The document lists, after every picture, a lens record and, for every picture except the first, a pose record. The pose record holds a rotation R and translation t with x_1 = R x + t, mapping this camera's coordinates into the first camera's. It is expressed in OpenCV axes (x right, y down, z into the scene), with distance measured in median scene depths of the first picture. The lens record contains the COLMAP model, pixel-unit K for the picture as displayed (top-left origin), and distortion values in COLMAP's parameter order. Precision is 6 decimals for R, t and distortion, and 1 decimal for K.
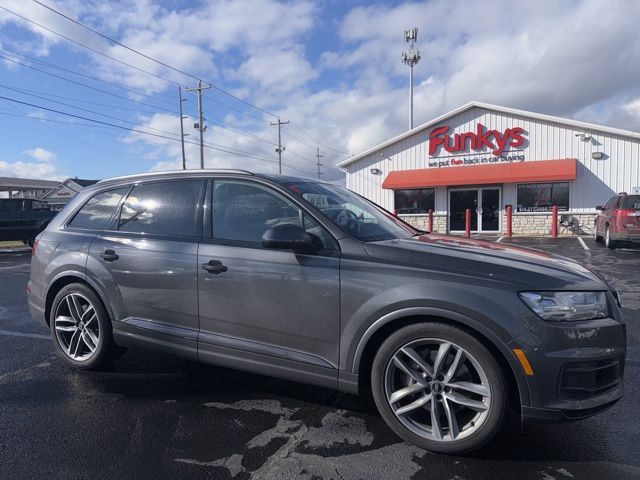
lens RADIAL K [[463.9, 0, 320.0], [0, 463.9, 240.0], [0, 0, 1]] dist [0.043768, -0.002803]
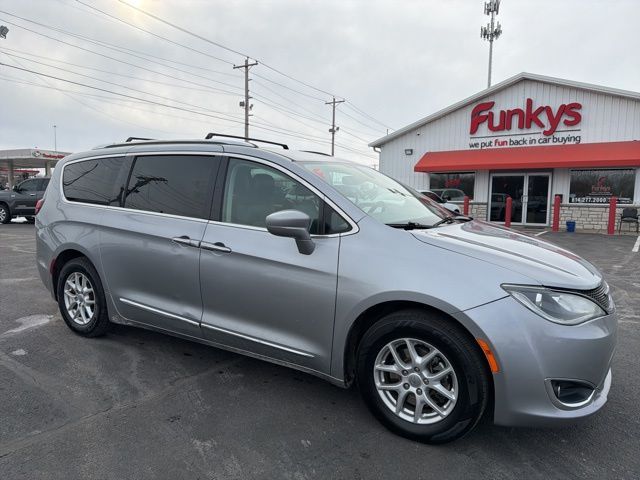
lens RADIAL K [[468.2, 0, 320.0], [0, 468.2, 240.0], [0, 0, 1]] dist [-0.002310, -0.003291]
pose [[0.982473, 0.050662, -0.179391, 0.127657], [-0.044988, 0.998354, 0.035560, -0.001481], [0.180897, -0.026867, 0.983135, 0.073491]]
